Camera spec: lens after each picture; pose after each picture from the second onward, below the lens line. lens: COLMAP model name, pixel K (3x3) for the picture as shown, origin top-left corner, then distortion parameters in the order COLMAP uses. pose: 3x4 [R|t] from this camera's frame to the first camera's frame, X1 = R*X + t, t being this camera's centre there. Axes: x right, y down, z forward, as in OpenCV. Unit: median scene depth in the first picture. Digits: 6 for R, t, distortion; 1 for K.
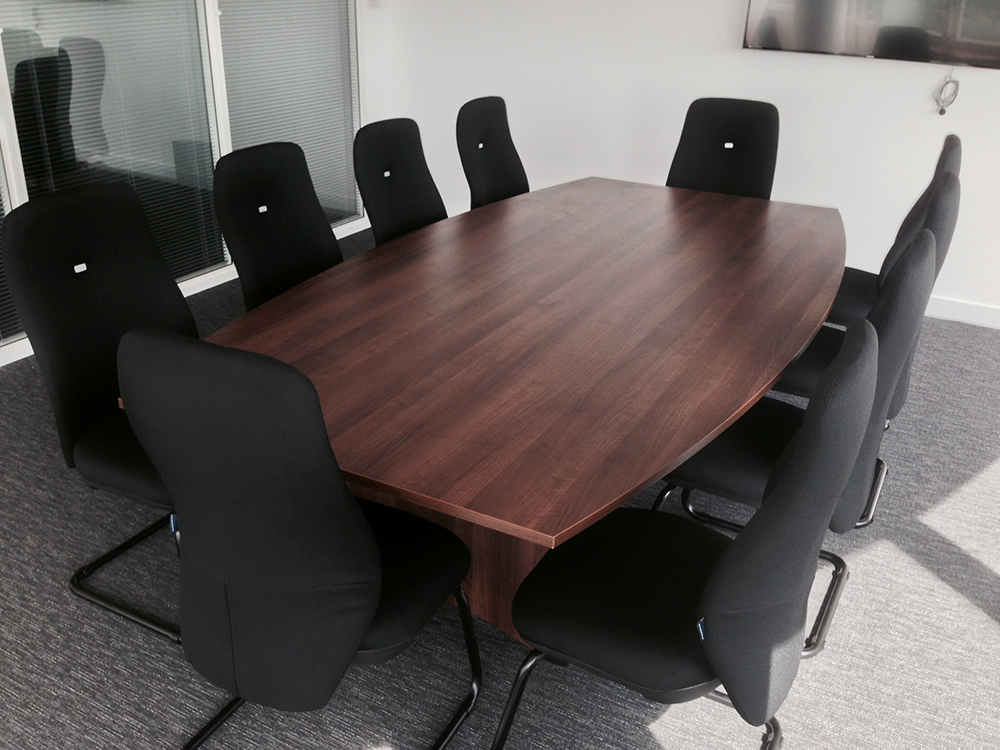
lens RADIAL K [[973.5, 0, 498.4], [0, 973.5, 365.0], [0, 0, 1]] dist [-0.038926, 0.000000]
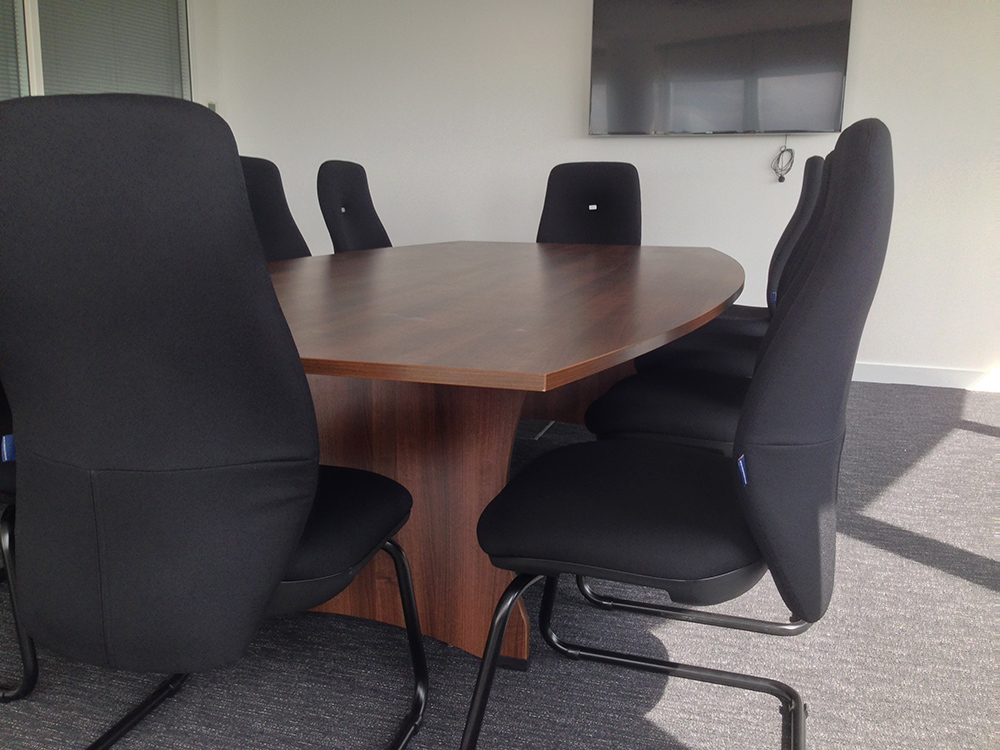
lens RADIAL K [[973.5, 0, 502.5], [0, 973.5, 379.0], [0, 0, 1]] dist [-0.038926, 0.000000]
pose [[0.979097, -0.060161, 0.194291, -0.089905], [0.100495, 0.973598, -0.204957, 0.240722], [-0.176831, 0.220198, 0.959293, 0.188461]]
